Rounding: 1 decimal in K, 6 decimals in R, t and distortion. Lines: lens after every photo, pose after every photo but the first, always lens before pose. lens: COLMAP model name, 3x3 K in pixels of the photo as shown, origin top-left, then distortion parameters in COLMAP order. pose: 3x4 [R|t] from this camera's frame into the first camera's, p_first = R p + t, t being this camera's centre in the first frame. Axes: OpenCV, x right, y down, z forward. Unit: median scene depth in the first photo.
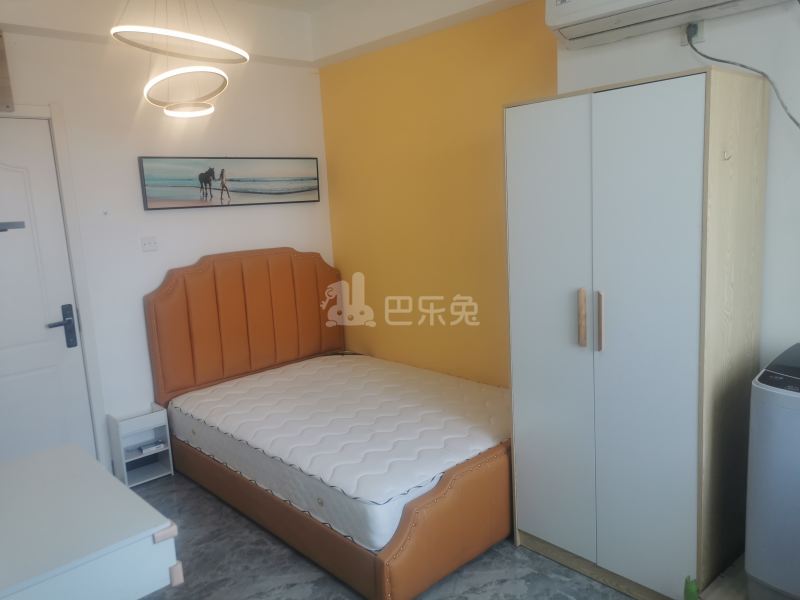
lens RADIAL K [[625.0, 0, 400.0], [0, 625.0, 300.0], [0, 0, 1]] dist [0.038721, -0.007818]
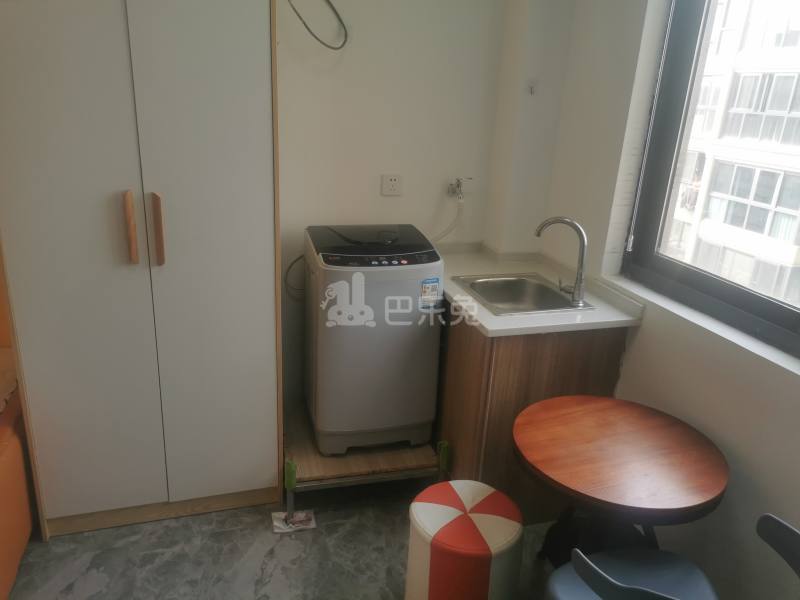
lens RADIAL K [[625.0, 0, 400.0], [0, 625.0, 300.0], [0, 0, 1]] dist [0.038721, -0.007818]
pose [[0.410966, -0.224533, 0.883568, -0.511447], [0.073050, 0.974190, 0.213585, -0.048339], [-0.908719, -0.023231, 0.416761, 0.617587]]
